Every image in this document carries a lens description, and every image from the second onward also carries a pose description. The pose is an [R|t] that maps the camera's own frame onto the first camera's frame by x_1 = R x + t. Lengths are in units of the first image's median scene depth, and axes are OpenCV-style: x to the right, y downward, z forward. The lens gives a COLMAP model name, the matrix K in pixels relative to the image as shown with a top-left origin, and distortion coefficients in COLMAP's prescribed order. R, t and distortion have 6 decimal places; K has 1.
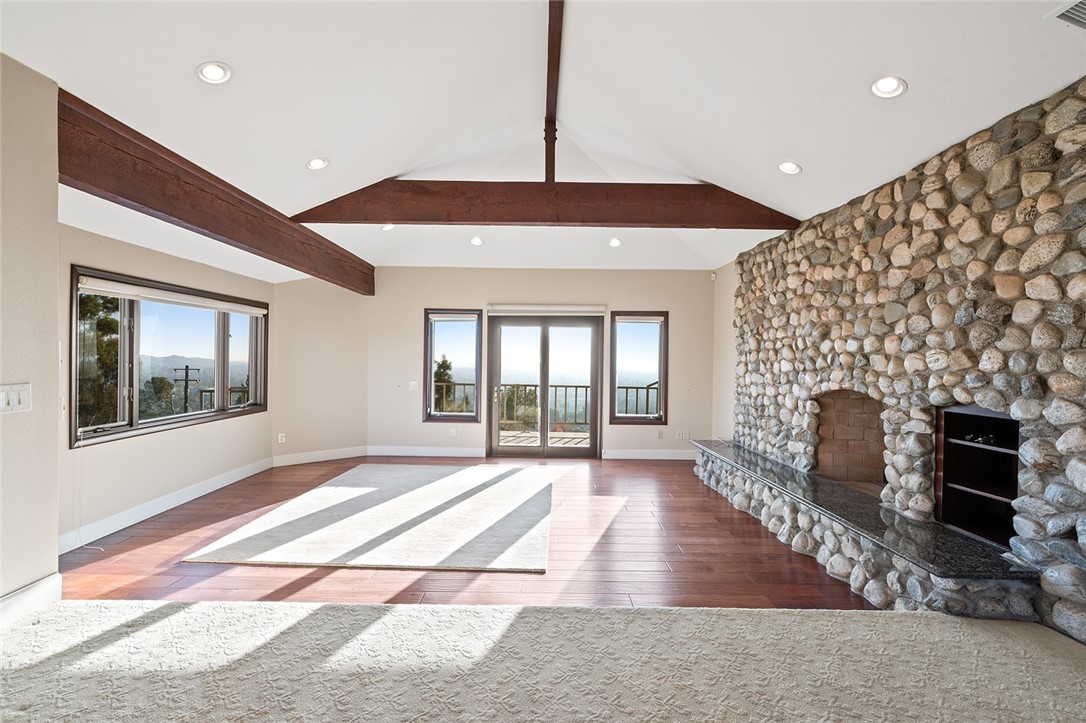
lens RADIAL K [[496.9, 0, 538.4], [0, 496.9, 361.8], [0, 0, 1]] dist [0.000489, -0.000344]
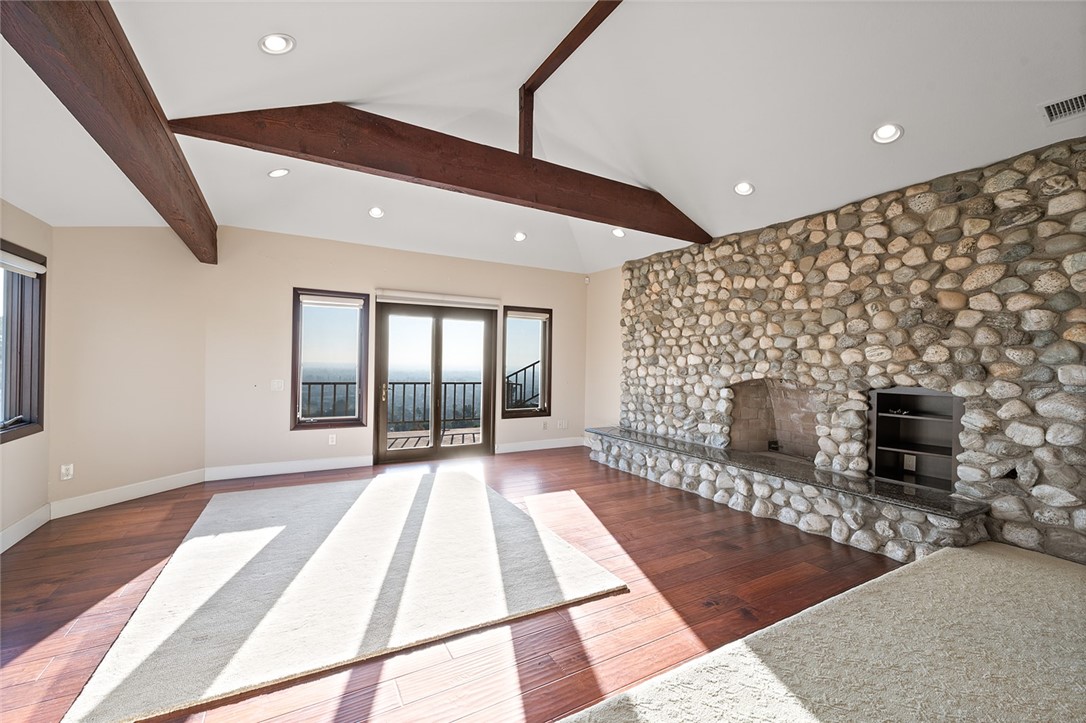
lens RADIAL K [[452.1, 0, 535.3], [0, 452.1, 363.0], [0, 0, 1]] dist [0.000044, -0.000097]
pose [[0.869712, 0.000023, 0.493559, -0.390610], [-0.004096, 0.999966, 0.007172, 0.010698], [-0.493542, -0.008259, 0.869683, 0.280041]]
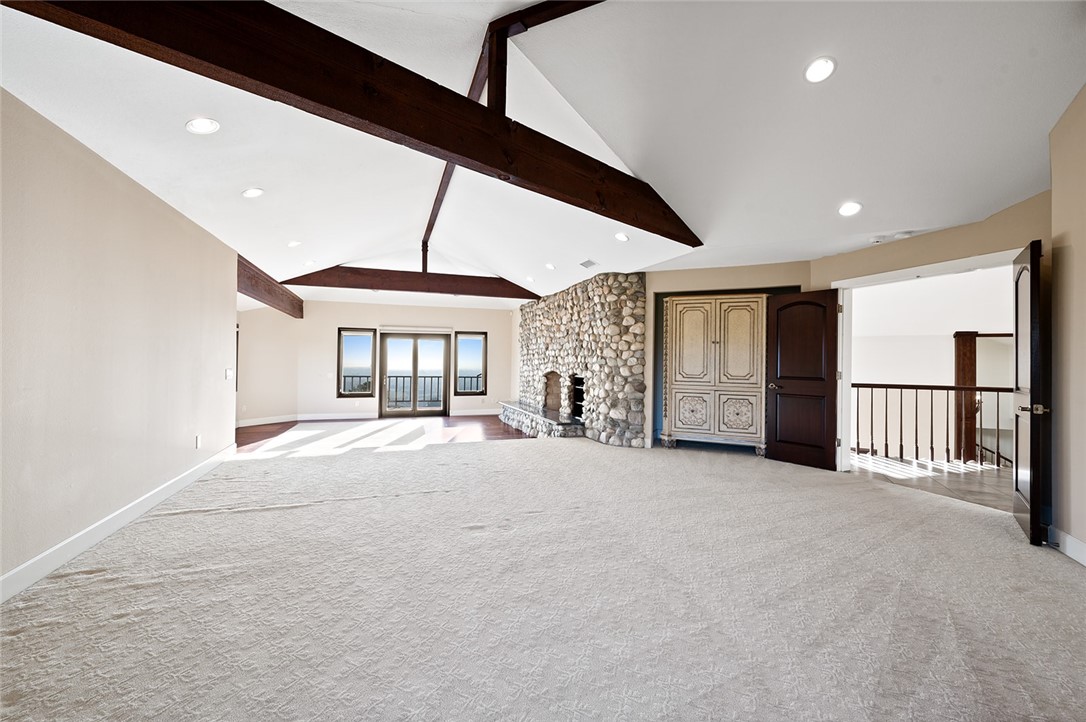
lens RADIAL K [[444.1, 0, 547.2], [0, 444.1, 355.8], [0, 0, 1]] dist [0.004969, 0.000131]
pose [[0.938780, 0.000614, 0.344518, -0.139308], [0.003401, 0.999933, -0.011049, 0.004408], [-0.344501, 0.011544, 0.938715, -0.920417]]
